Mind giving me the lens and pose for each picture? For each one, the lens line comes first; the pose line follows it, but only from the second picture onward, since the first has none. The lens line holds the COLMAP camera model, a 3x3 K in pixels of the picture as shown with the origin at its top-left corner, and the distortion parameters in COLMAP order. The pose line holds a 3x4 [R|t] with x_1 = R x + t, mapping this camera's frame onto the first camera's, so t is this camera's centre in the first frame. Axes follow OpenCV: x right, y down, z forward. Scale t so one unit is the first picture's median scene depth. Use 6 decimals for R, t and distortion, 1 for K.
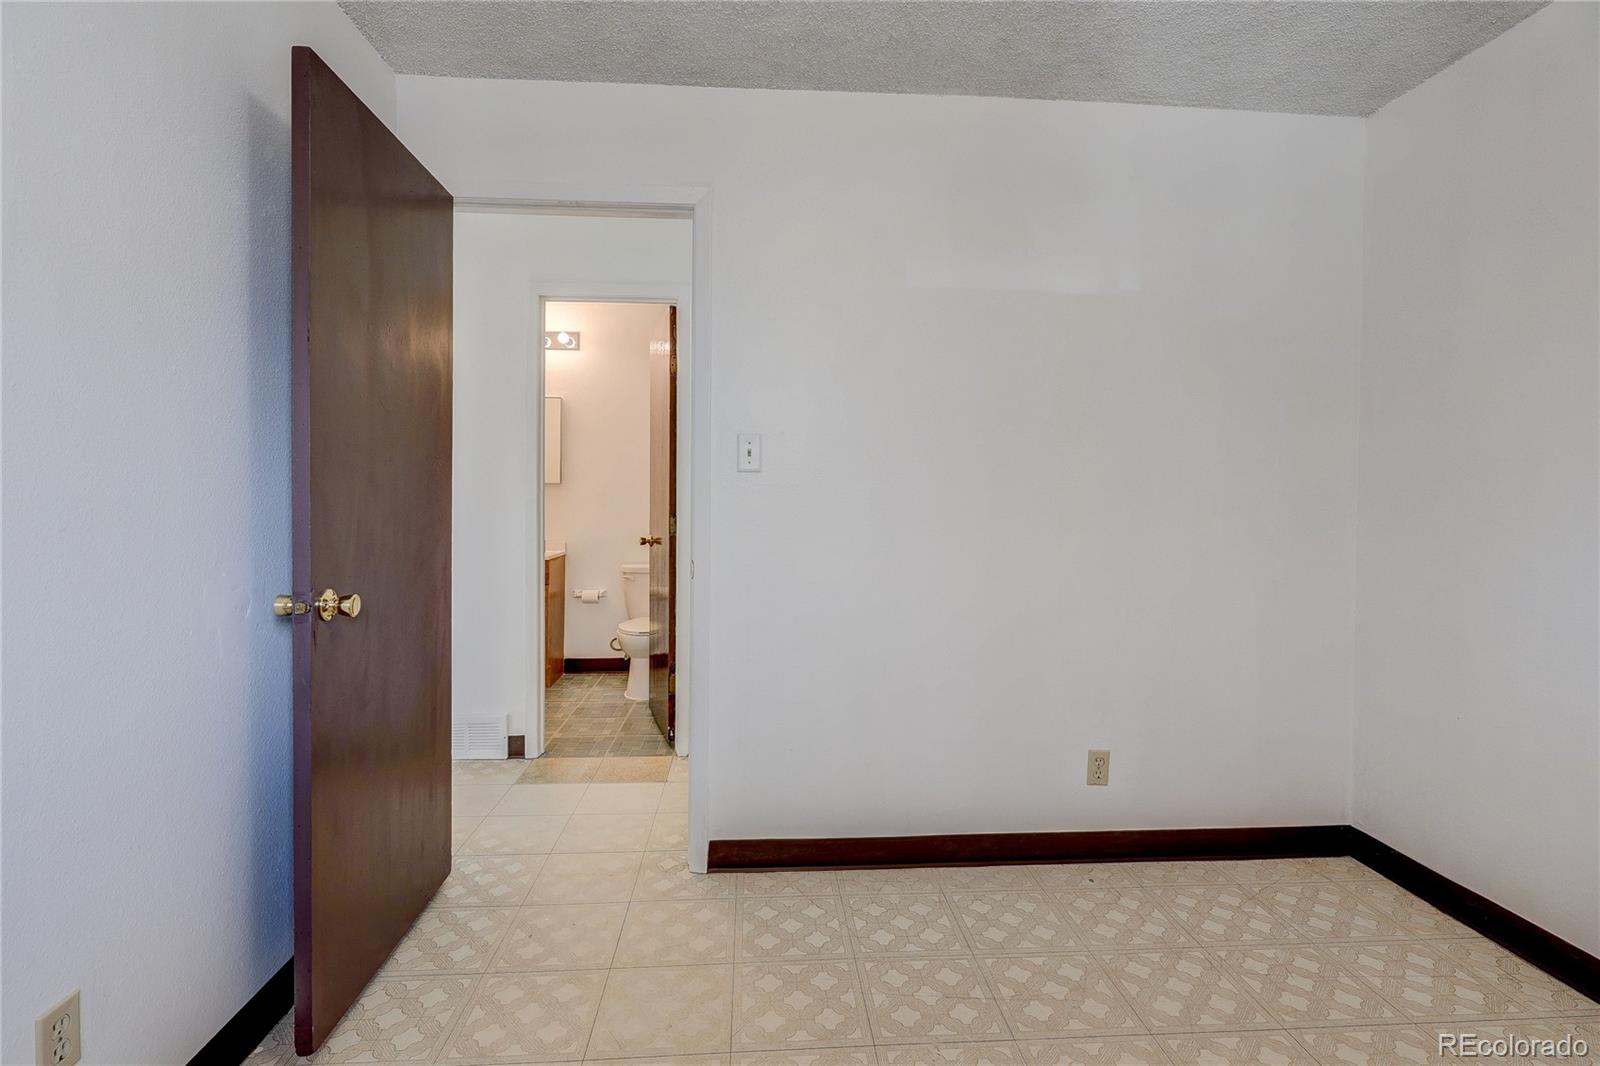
lens RADIAL K [[745.6, 0, 791.9], [0, 745.6, 511.8], [0, 0, 1]] dist [-0.006005, 0.000465]
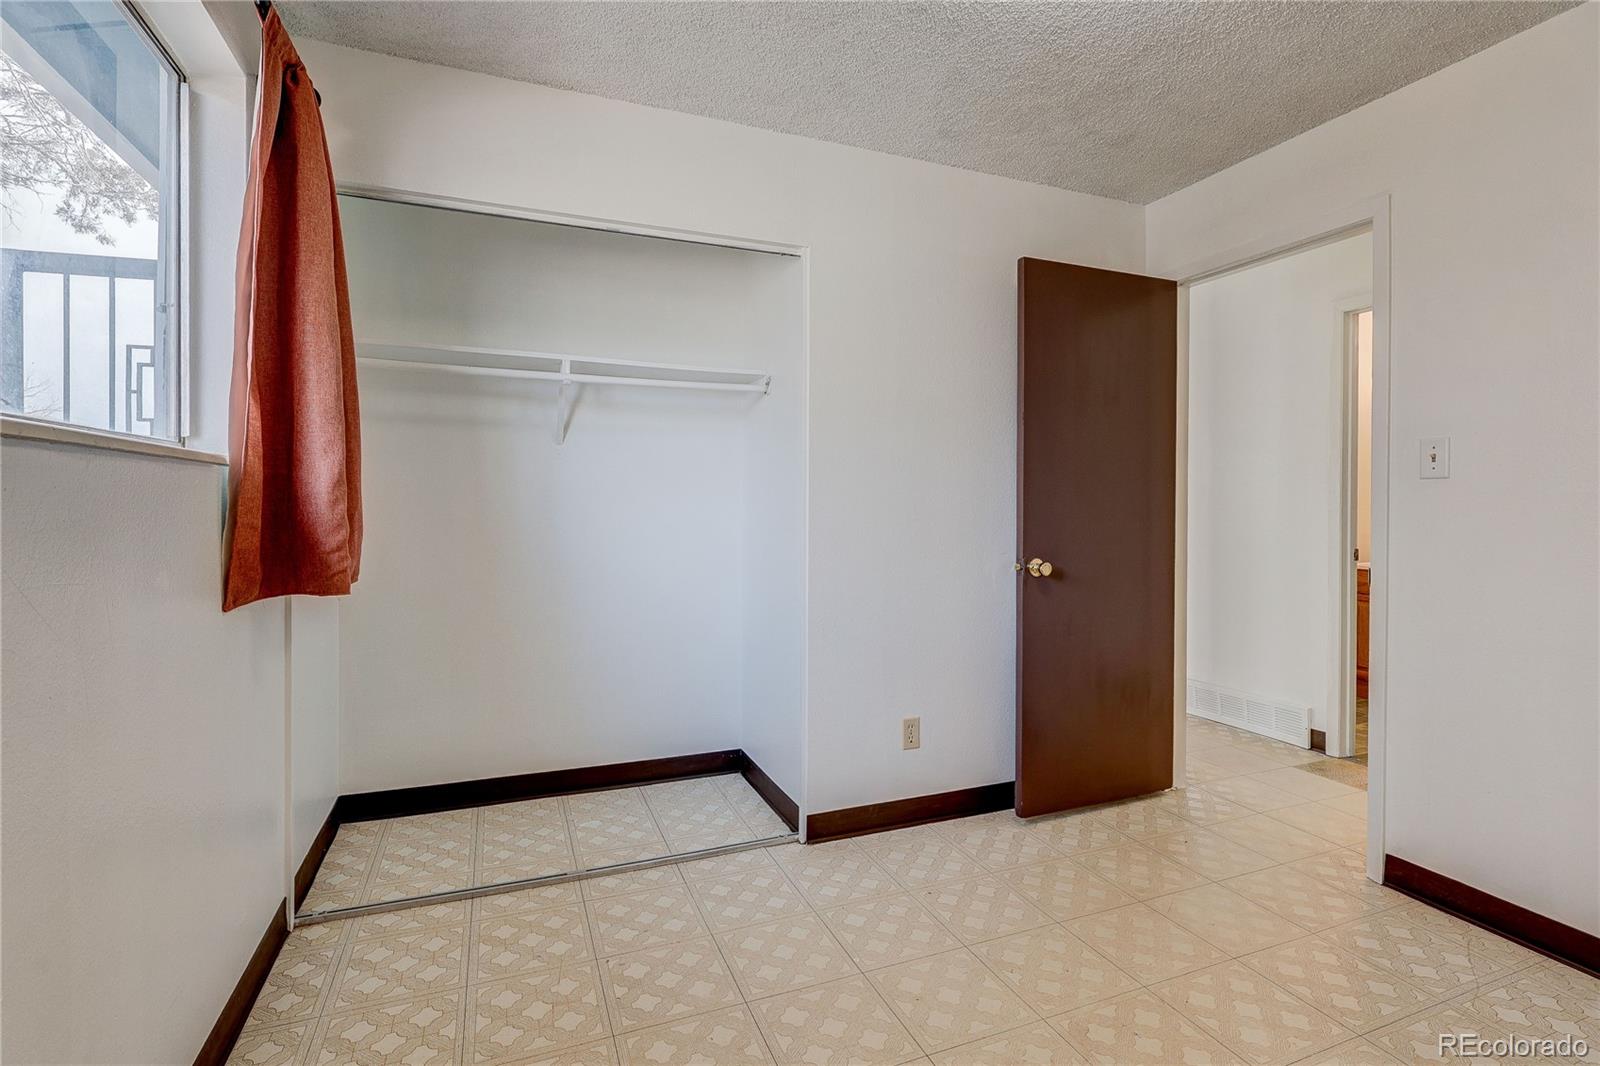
lens RADIAL K [[745.6, 0, 800.4], [0, 745.6, 518.5], [0, 0, 1]] dist [-0.006005, 0.000465]
pose [[0.309839, 0.013070, -0.950699, 0.625292], [-0.015994, 0.999836, 0.008533, 0.002611], [0.950655, 0.012561, 0.309997, -0.050426]]
